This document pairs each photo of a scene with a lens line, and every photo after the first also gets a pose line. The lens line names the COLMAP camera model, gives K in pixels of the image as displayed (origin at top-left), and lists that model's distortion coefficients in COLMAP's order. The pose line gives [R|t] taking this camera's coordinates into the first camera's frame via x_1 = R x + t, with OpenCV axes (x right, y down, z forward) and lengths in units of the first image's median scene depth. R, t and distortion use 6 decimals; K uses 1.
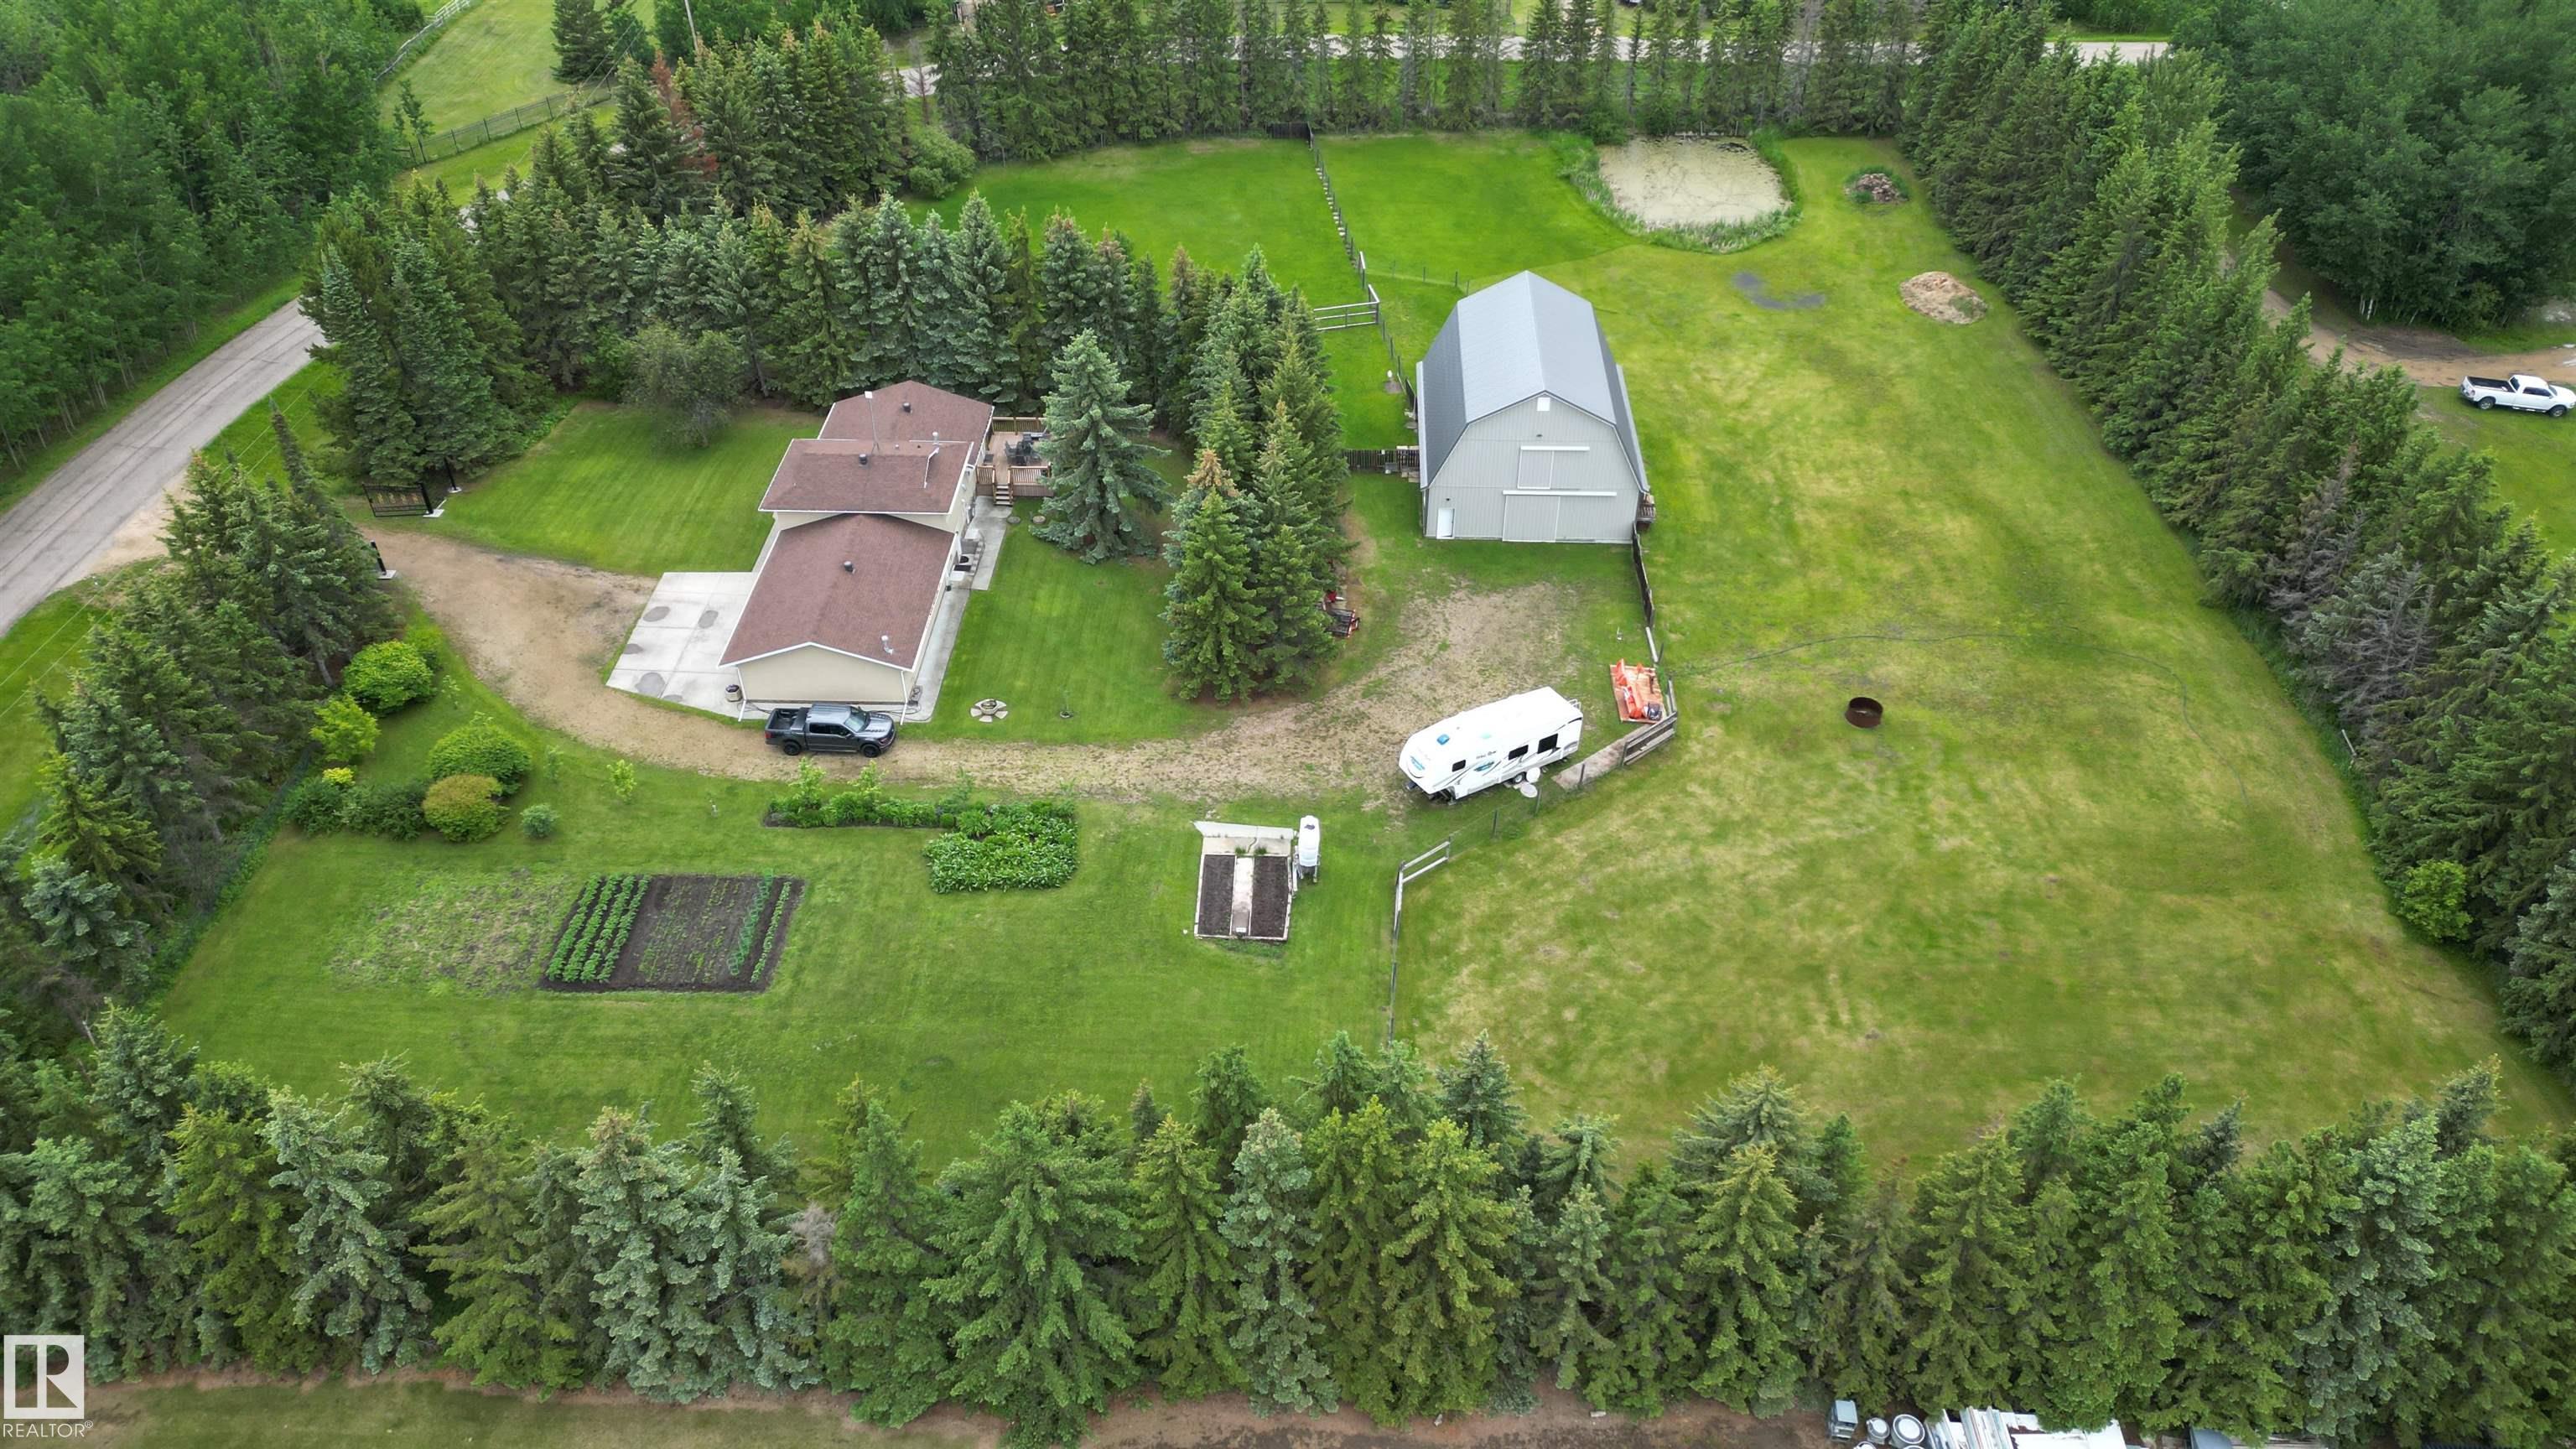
lens RADIAL K [[1791.5, 0, 1296.1], [0, 1791.5, 704.6], [0, 0, 1]] dist [0.064965, -0.055184]
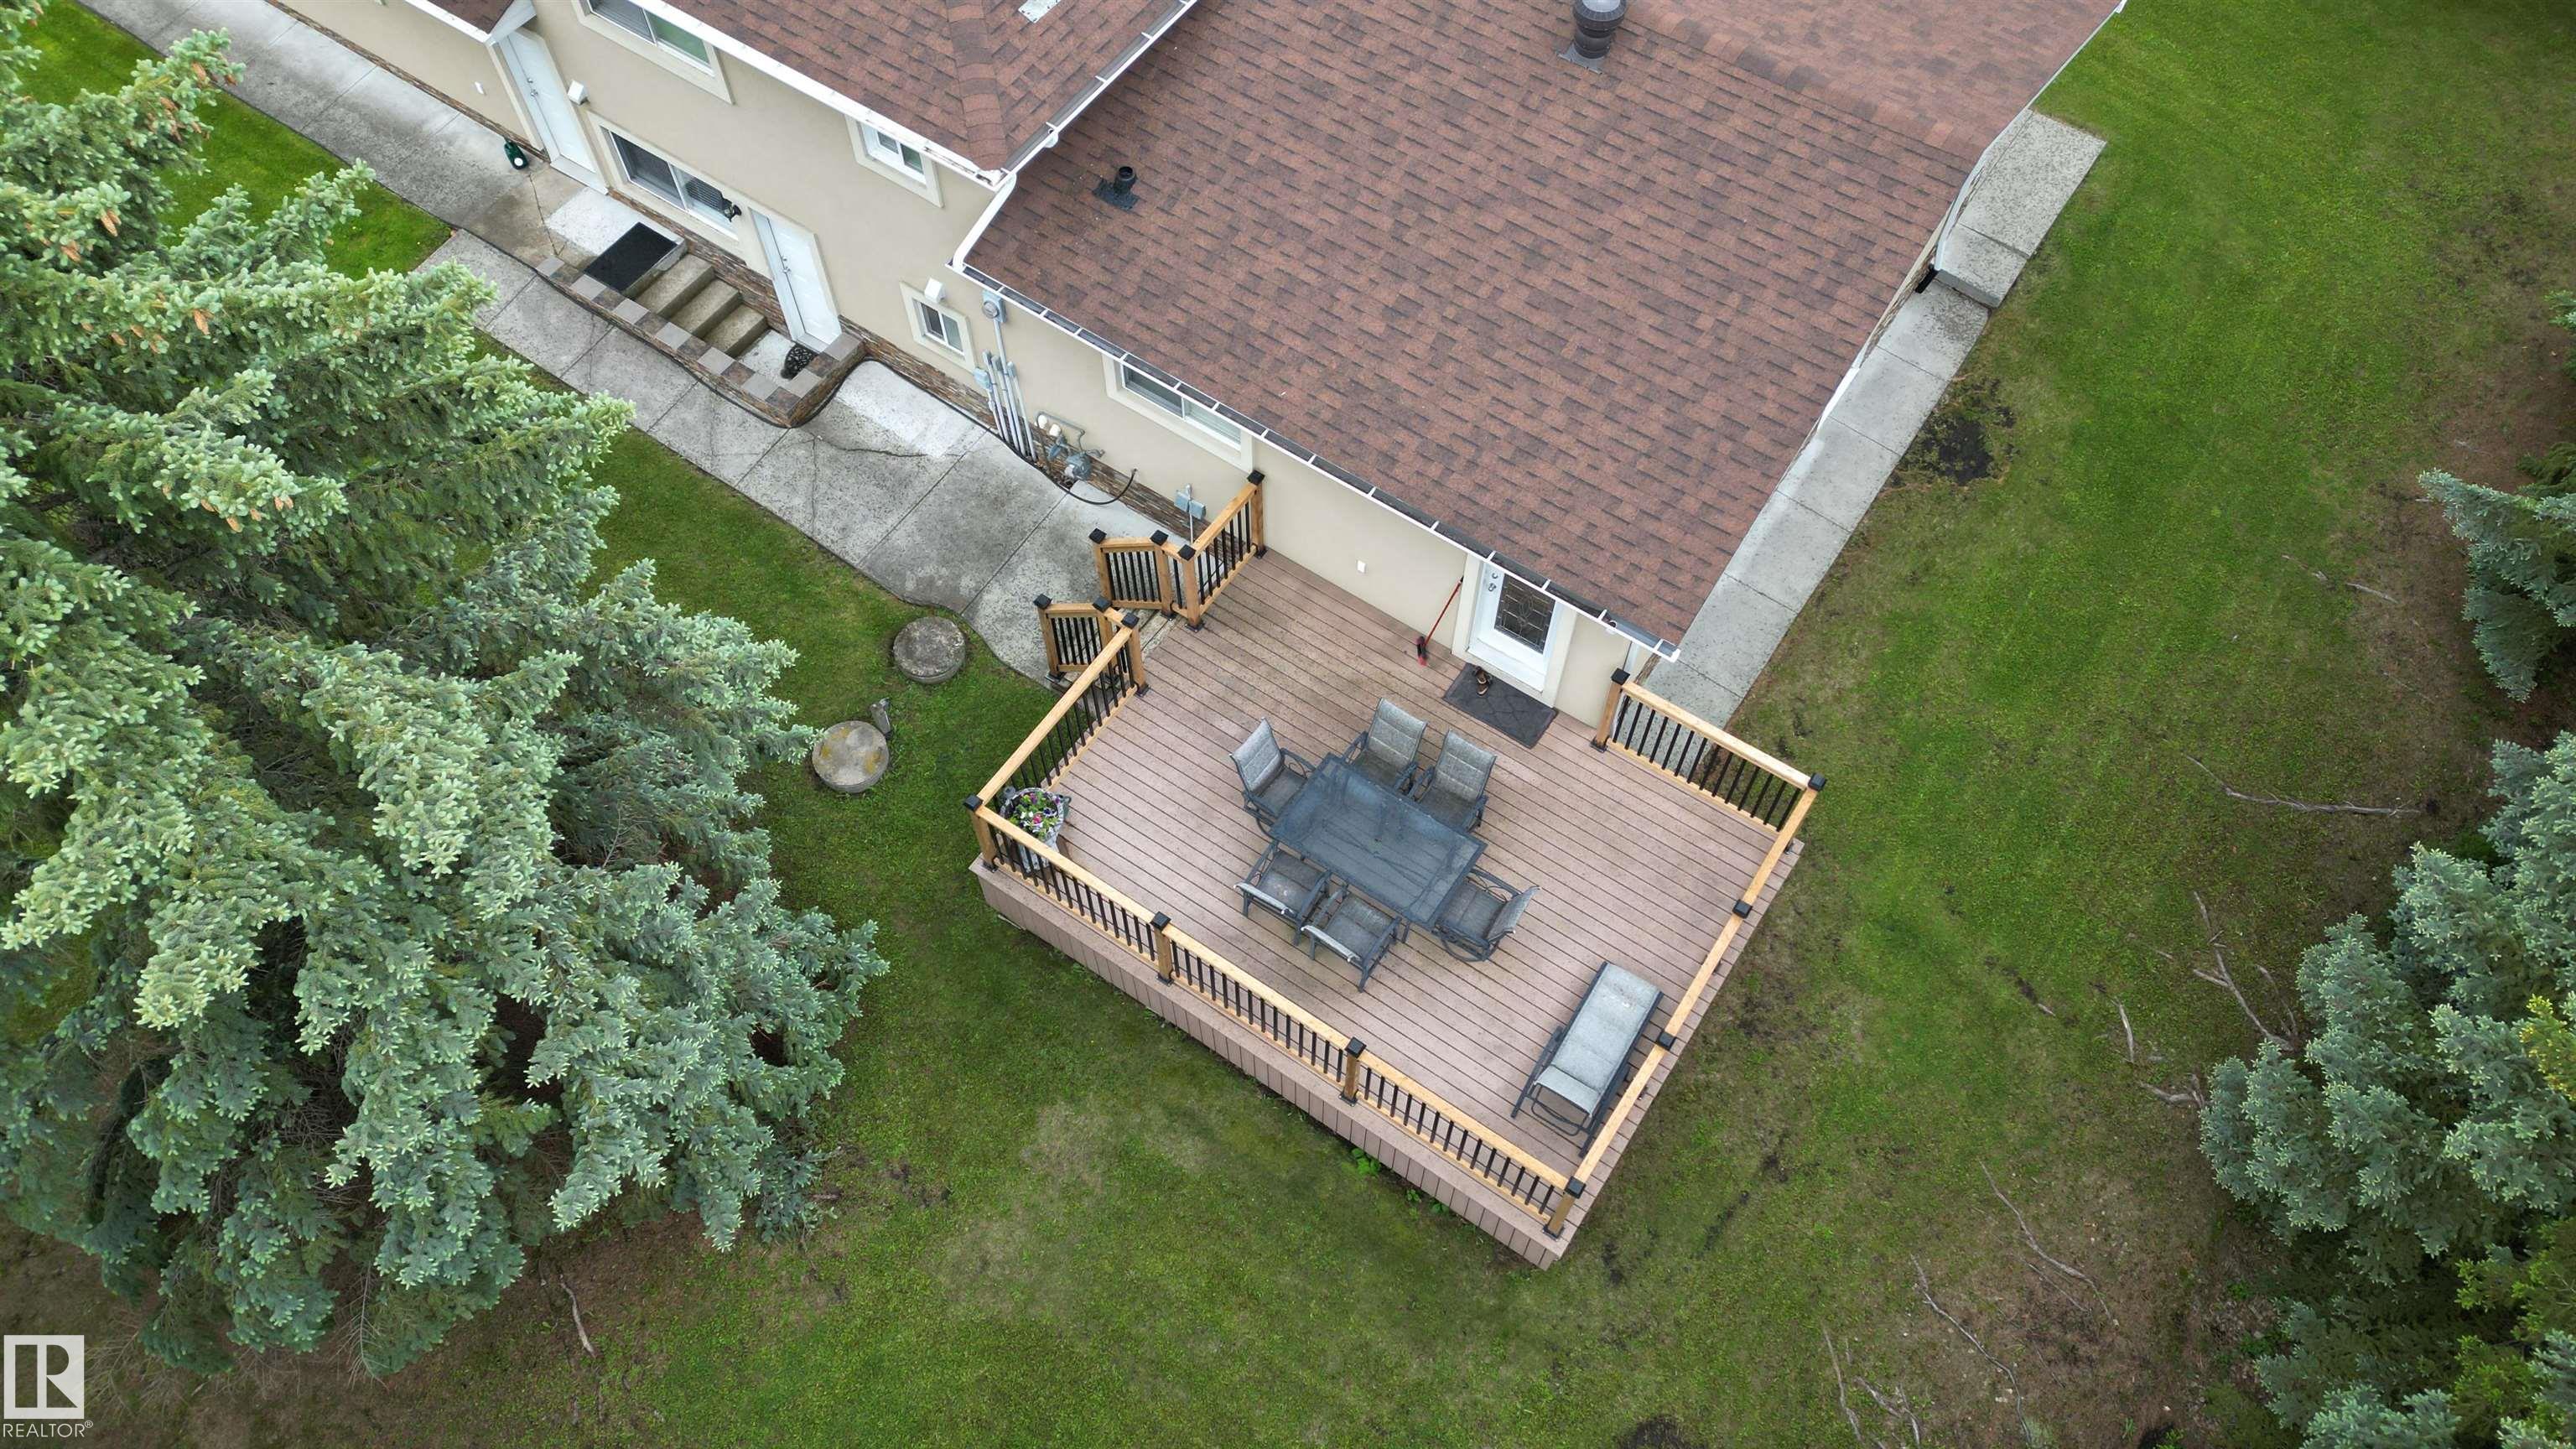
lens RADIAL K [[1791.5, 0, 1284.7], [0, 1791.5, 721.9], [0, 0, 1]] dist [0.064965, -0.055184]
pose [[-0.549042, 0.721777, -0.421416, -0.106058], [-0.511208, 0.108892, 0.852531, -0.307243], [0.661226, 0.683506, 0.309192, 1.088649]]
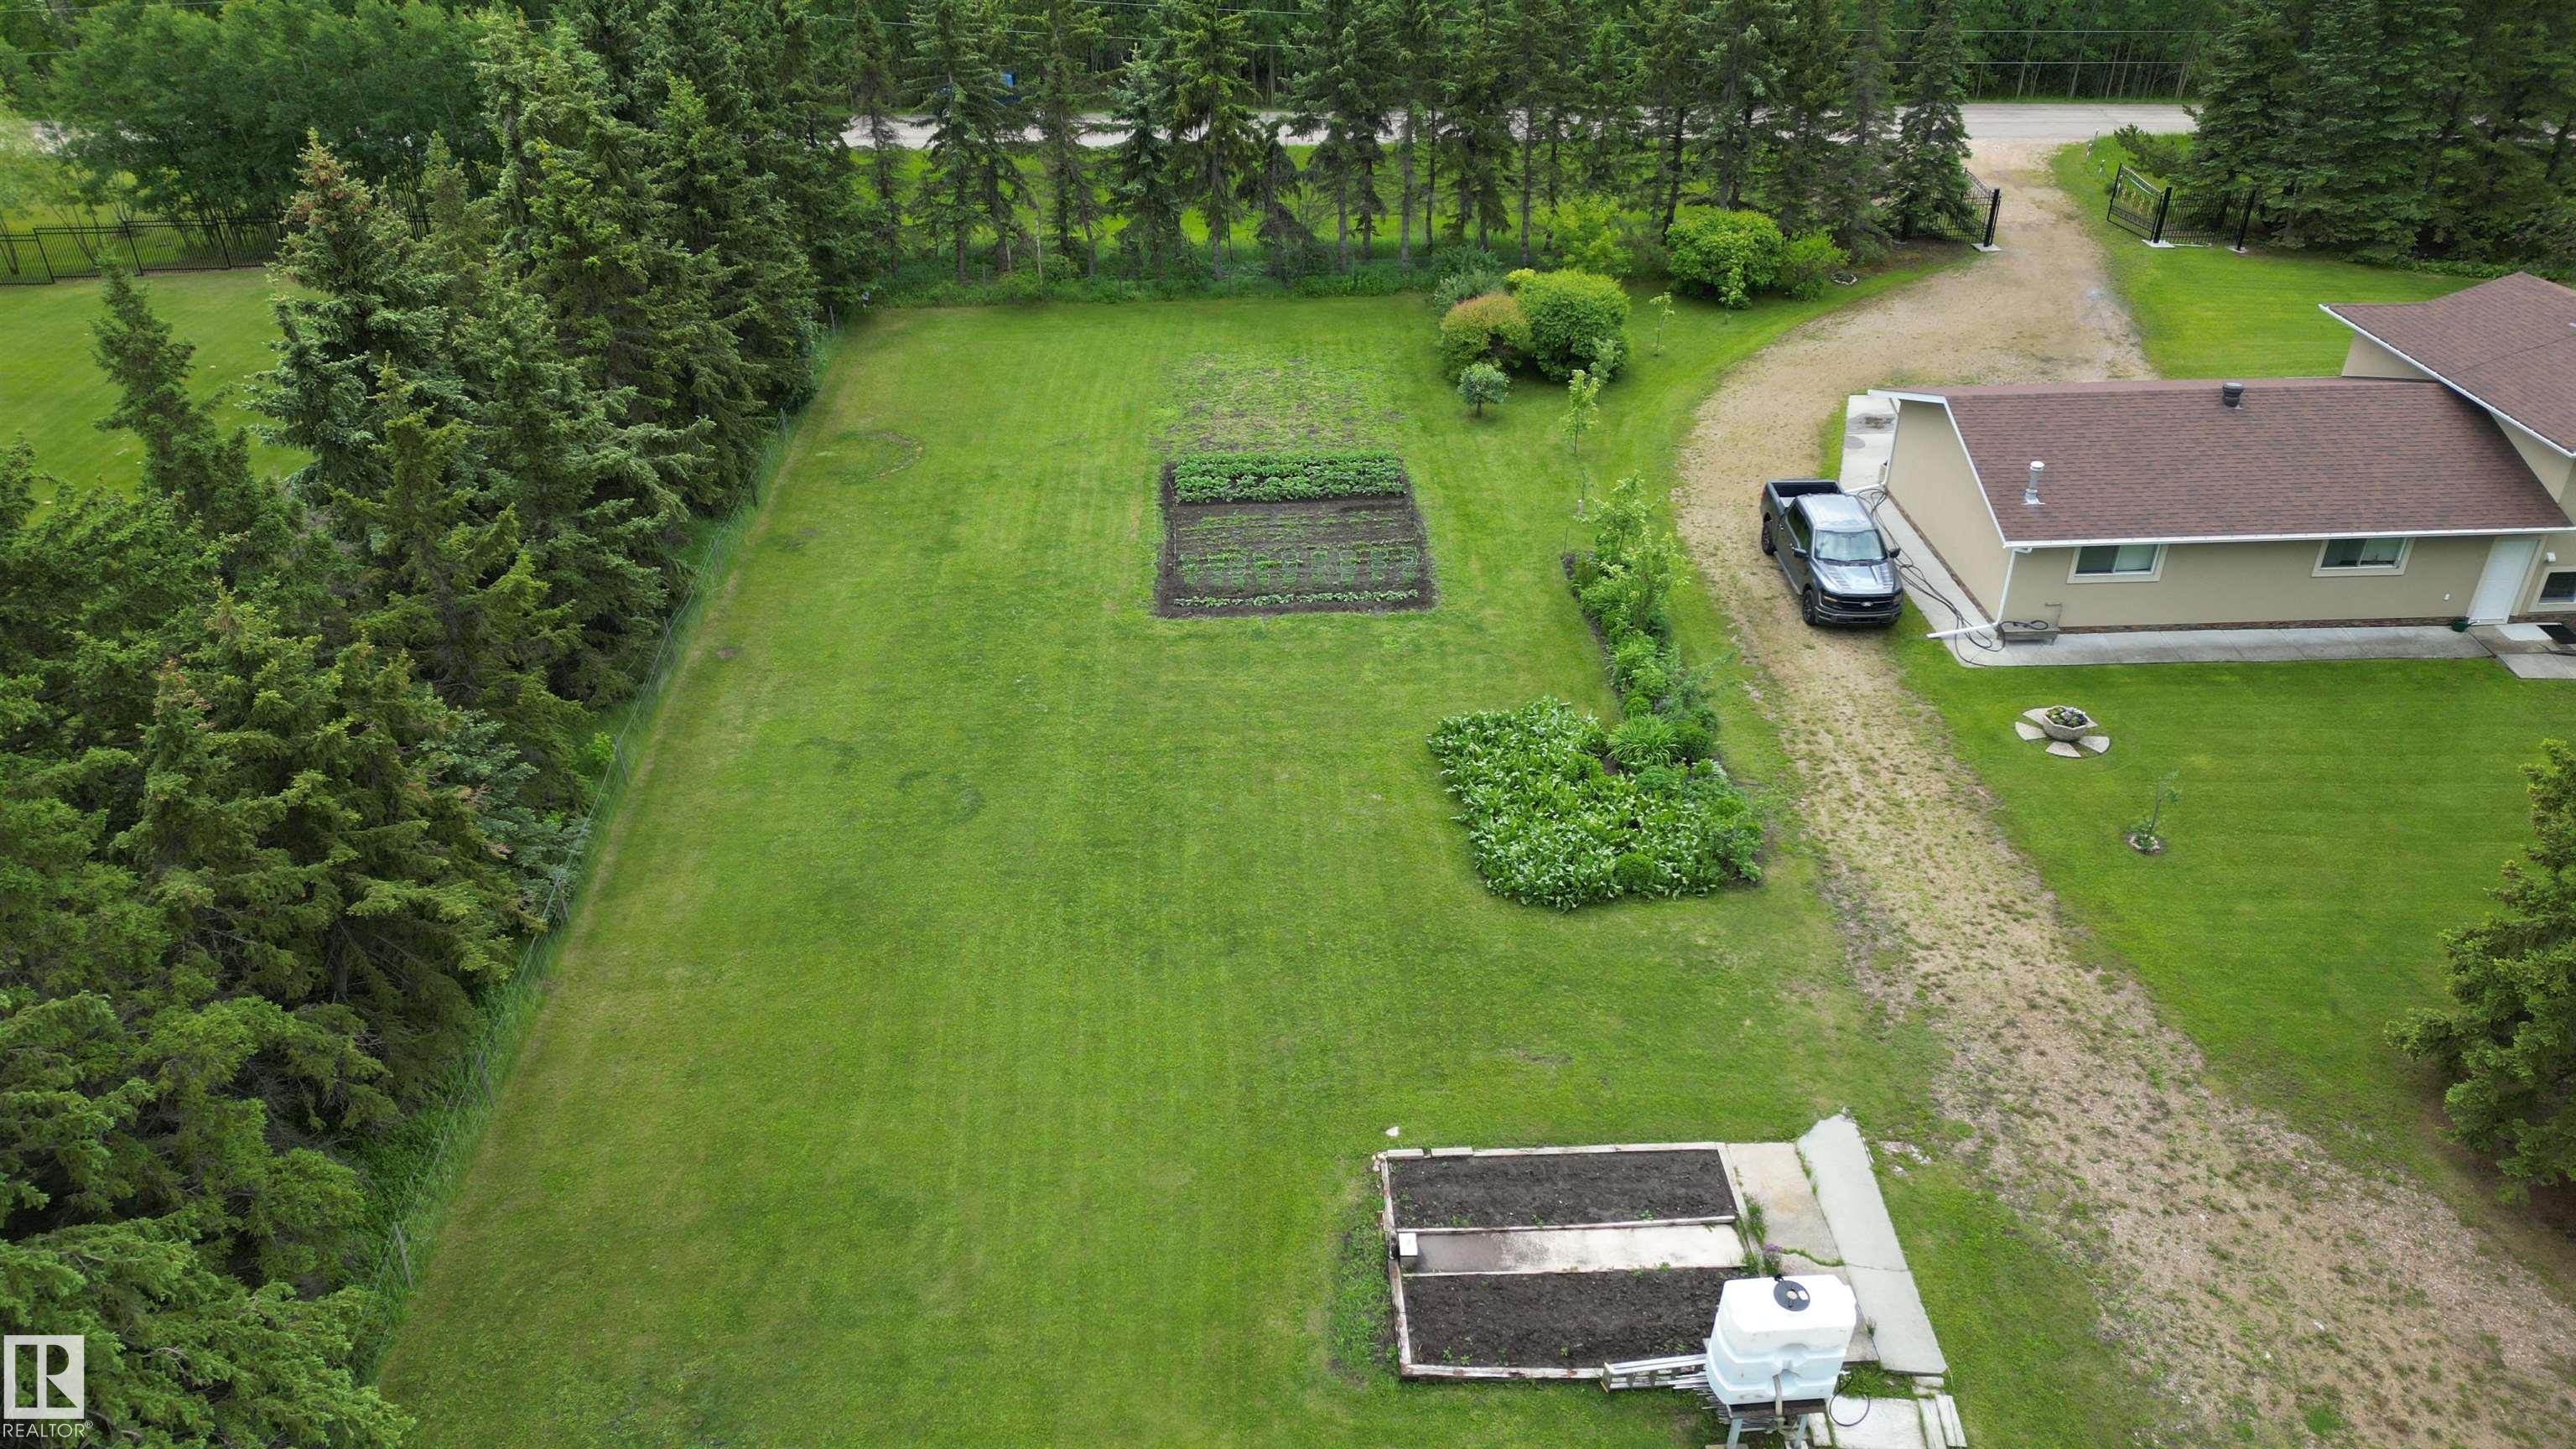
lens RADIAL K [[1791.5, 0, 1284.4], [0, 1791.5, 720.4], [0, 0, 1]] dist [0.064965, -0.055184]
pose [[0.058535, 0.509067, -0.858734, 0.171559], [-0.606033, 0.701682, 0.374654, -0.044819], [0.793283, 0.498491, 0.349585, 0.678710]]
